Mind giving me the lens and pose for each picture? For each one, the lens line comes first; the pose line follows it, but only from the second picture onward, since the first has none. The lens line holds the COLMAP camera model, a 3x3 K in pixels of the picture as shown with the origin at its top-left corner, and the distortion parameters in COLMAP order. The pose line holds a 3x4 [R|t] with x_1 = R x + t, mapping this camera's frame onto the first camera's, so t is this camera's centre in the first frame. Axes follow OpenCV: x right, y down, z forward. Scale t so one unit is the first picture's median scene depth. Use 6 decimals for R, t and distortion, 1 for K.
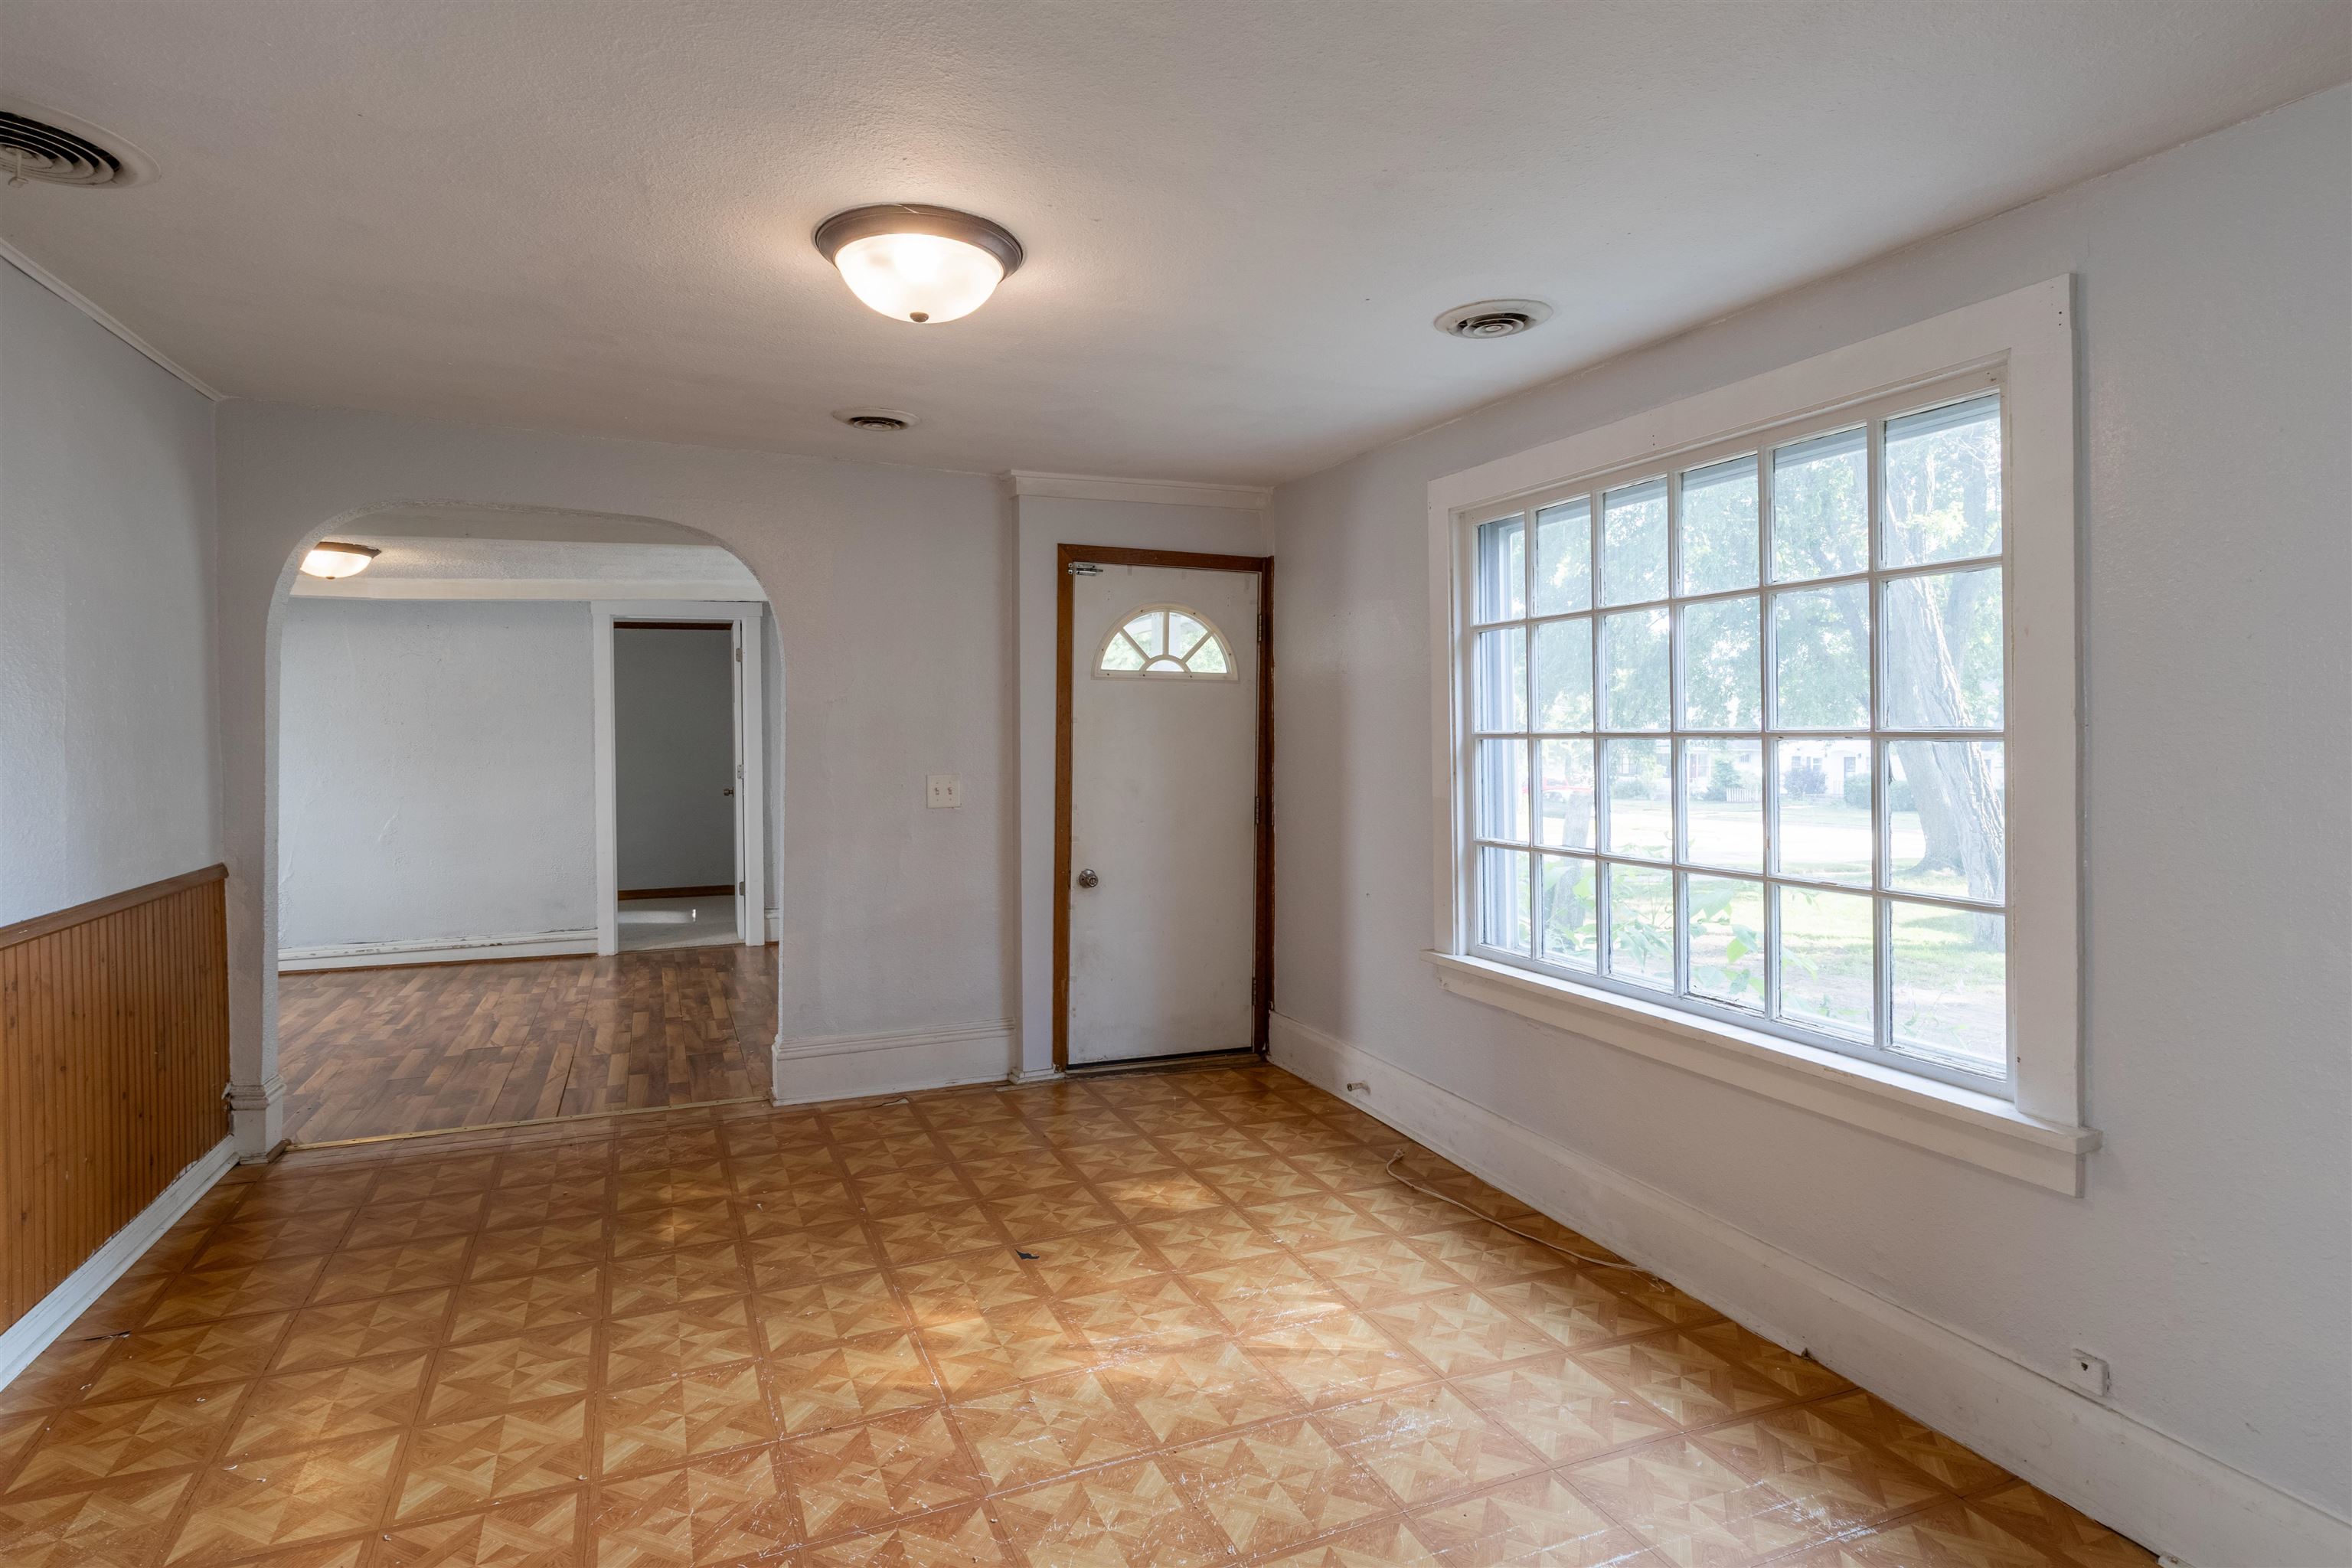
lens RADIAL K [[1216.0, 0, 1180.8], [0, 1216.0, 726.9], [0, 0, 1]] dist [-0.011010, 0.000717]
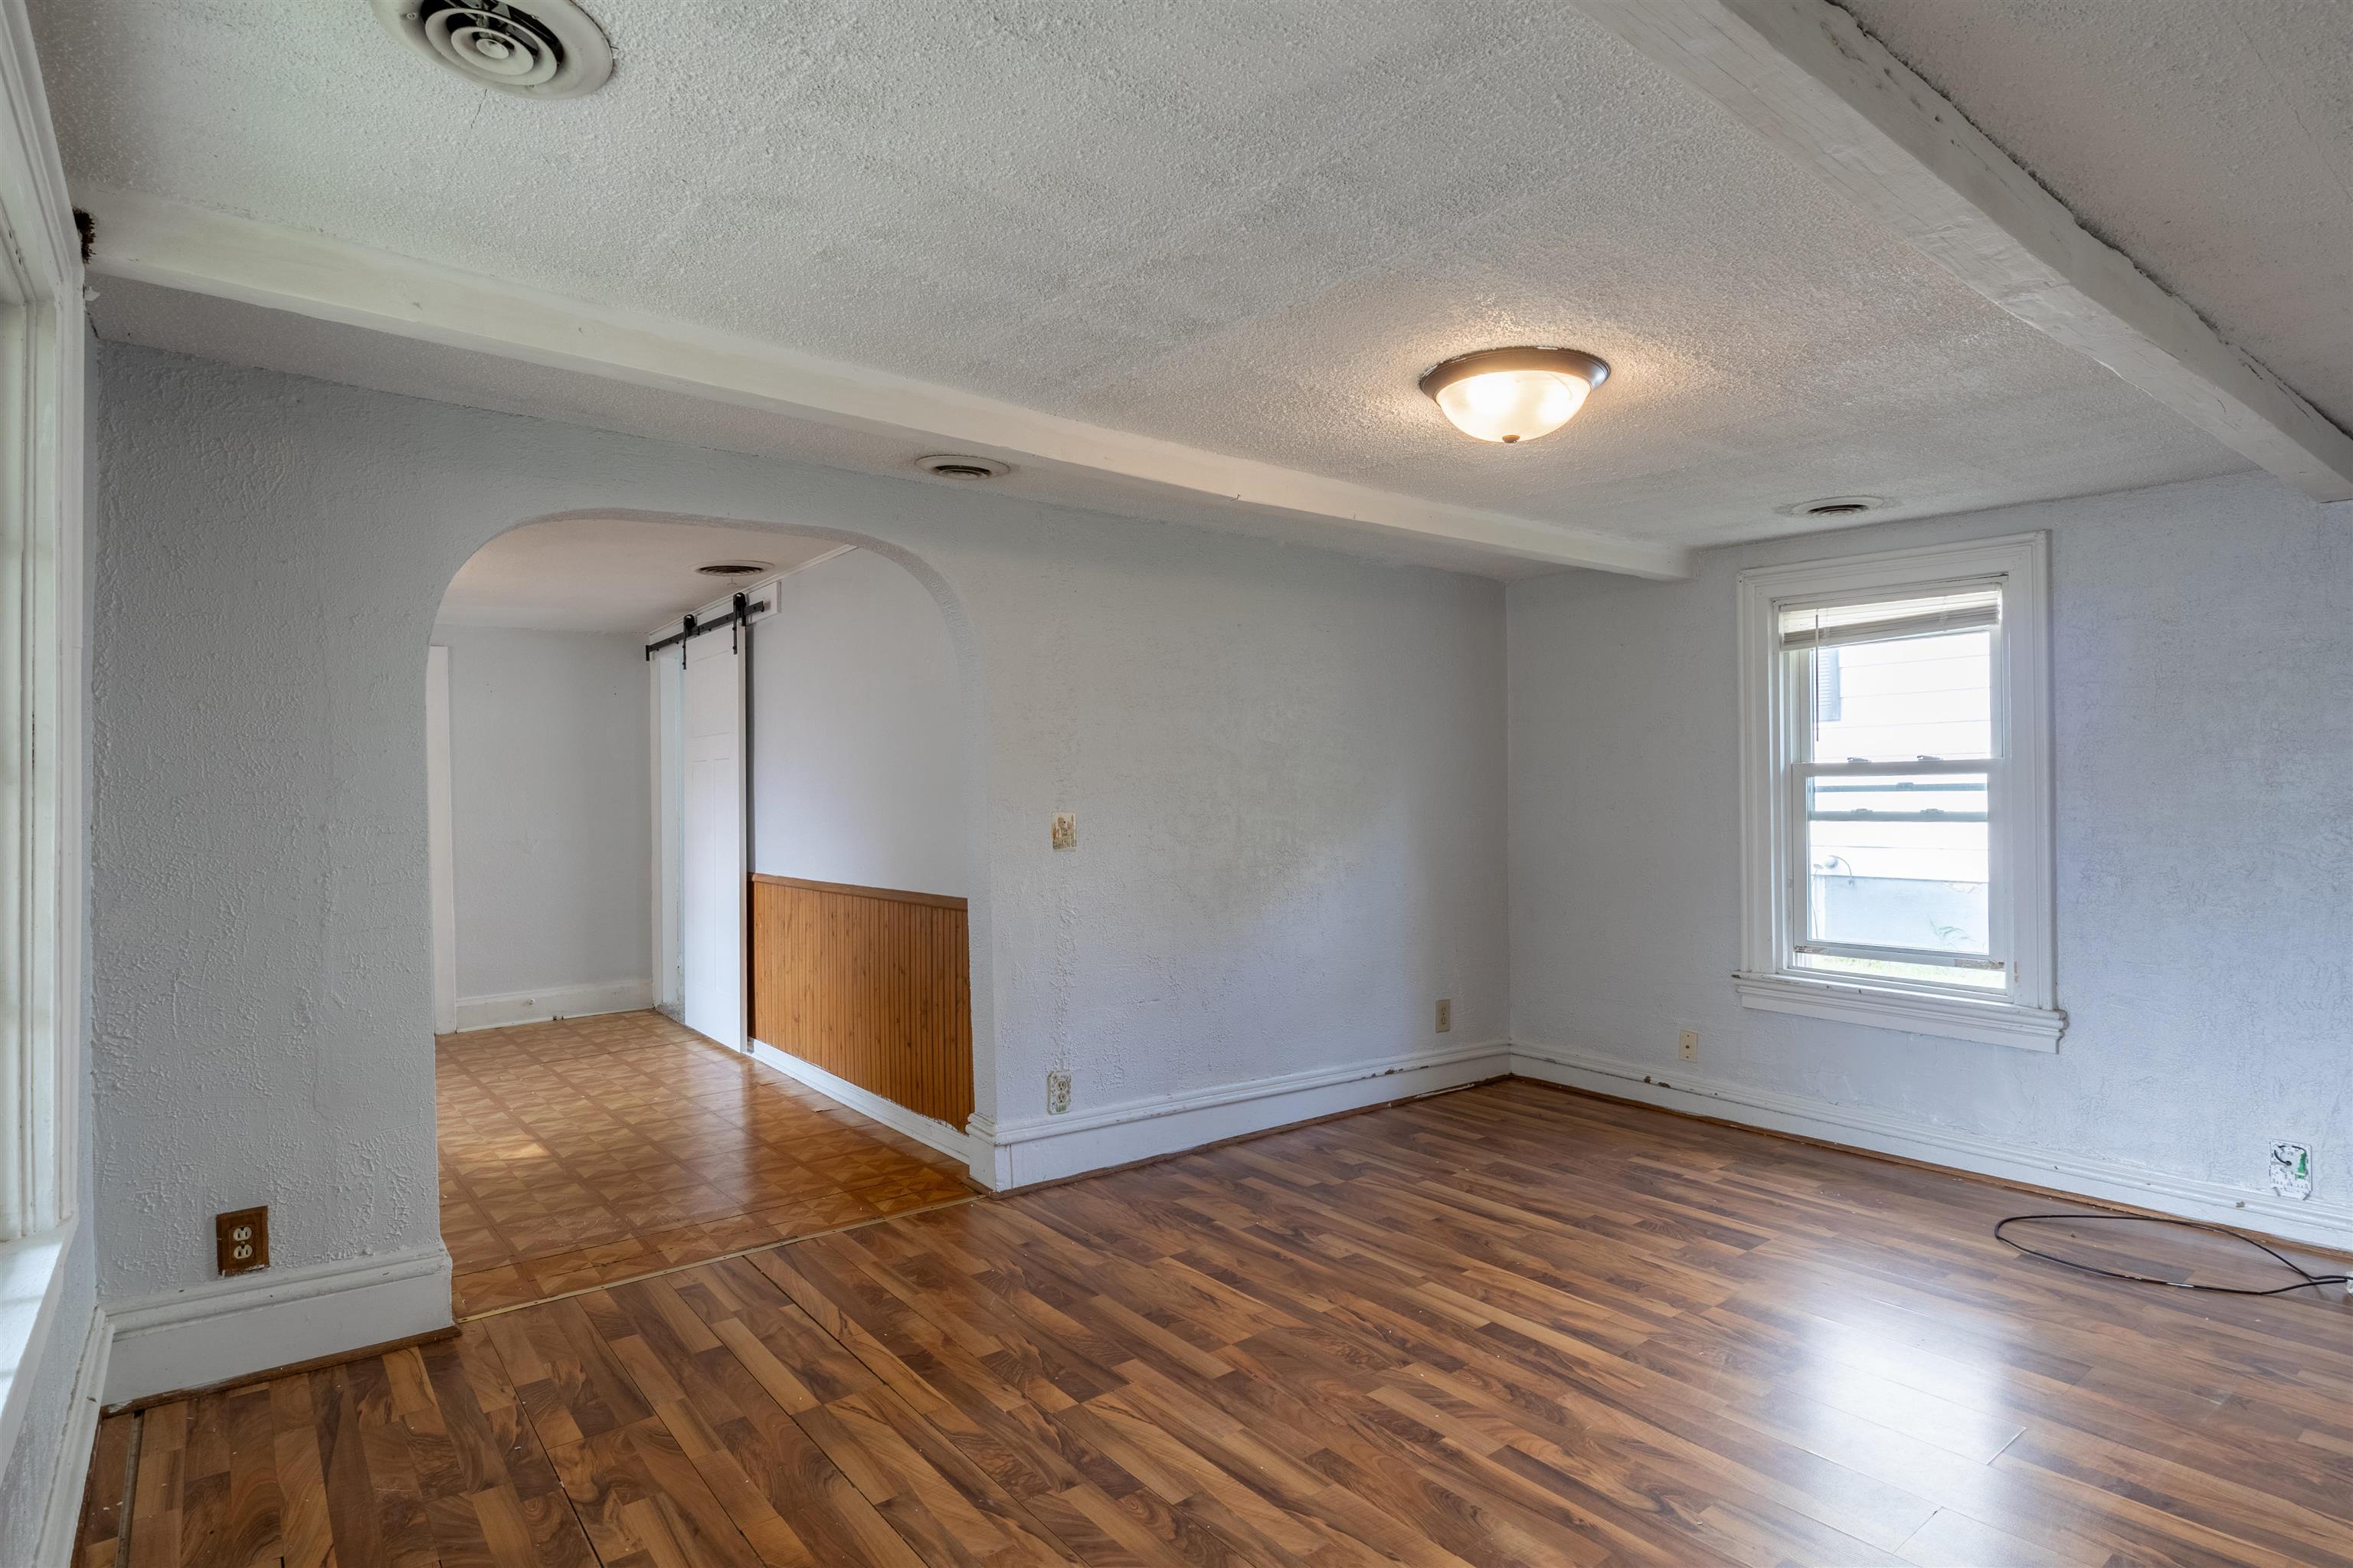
lens RADIAL K [[1216.5, 0, 1204.9], [0, 1216.5, 790.1], [0, 0, 1]] dist [-0.011010, 0.000717]
pose [[-0.961386, 0.012036, -0.274939, -0.760035], [0.015348, 0.999833, -0.009897, 0.029702], [0.274774, -0.013734, -0.961411, 2.394576]]
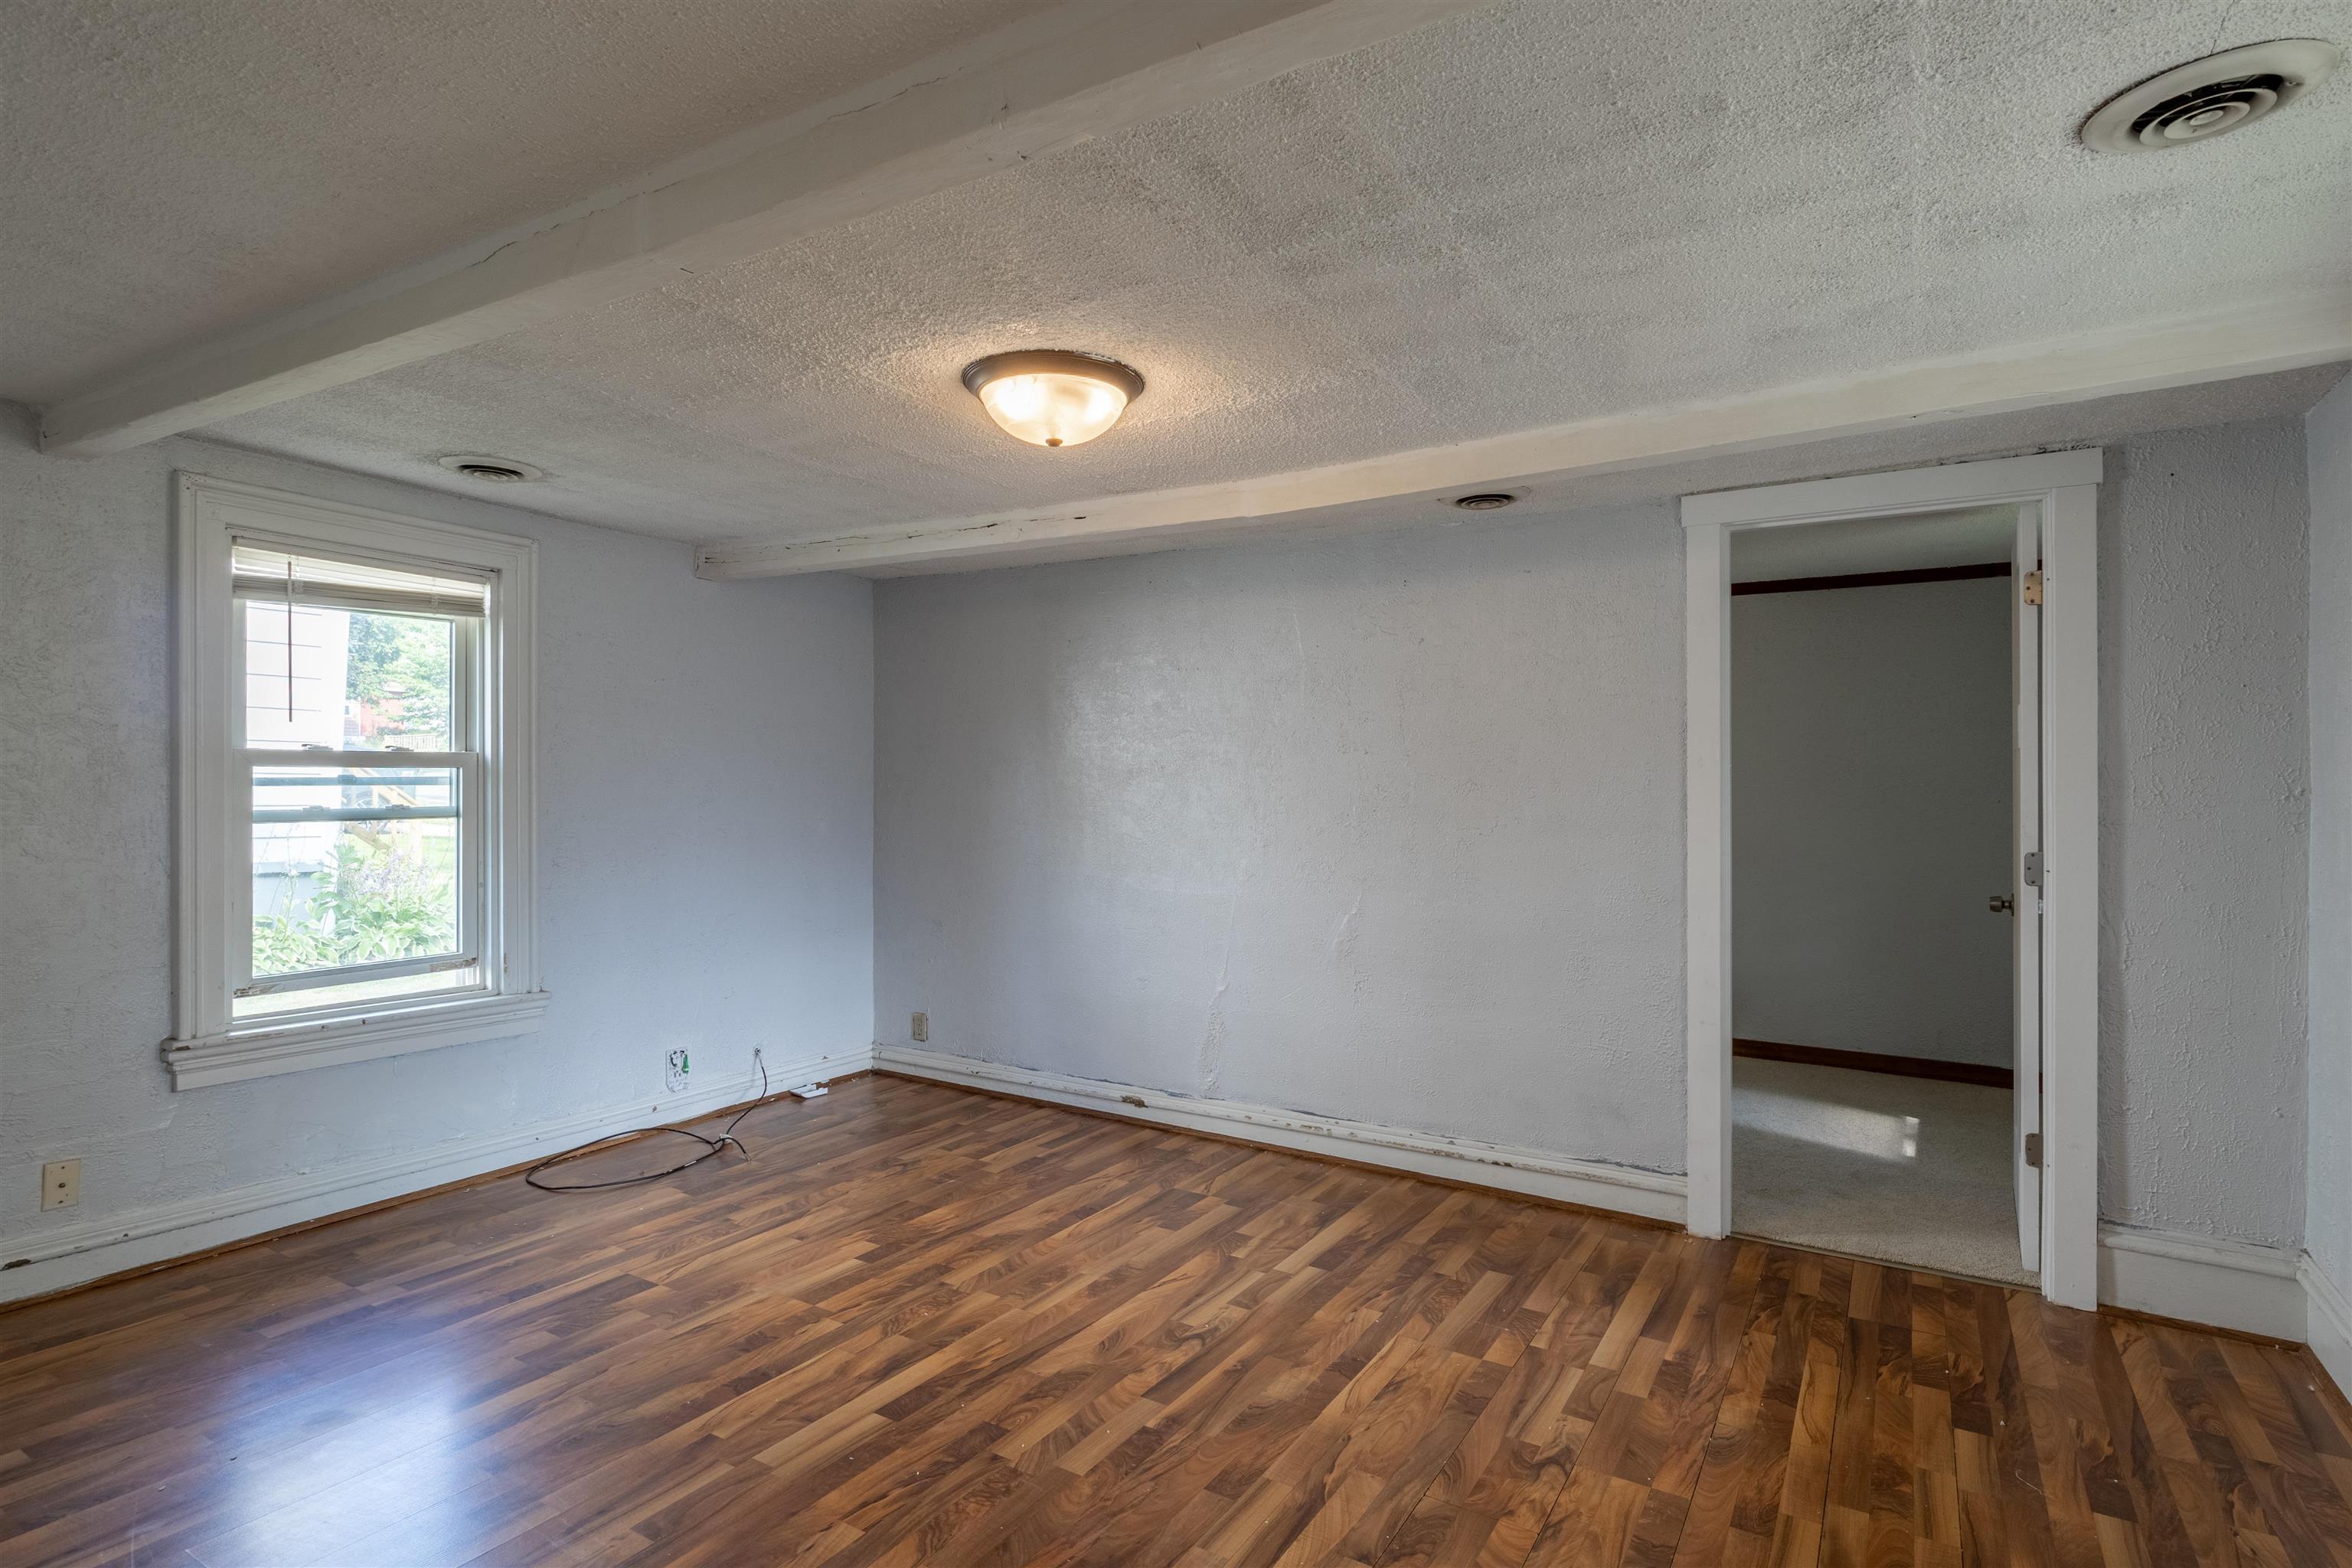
lens RADIAL K [[1216.0, 0, 1151.9], [0, 1216.0, 775.6], [0, 0, 1]] dist [-0.011010, 0.000717]
pose [[0.564735, 0.011621, -0.825190, -0.468265], [-0.003313, 0.999925, 0.011814, 0.003126], [0.825265, -0.003938, 0.564731, 1.262573]]
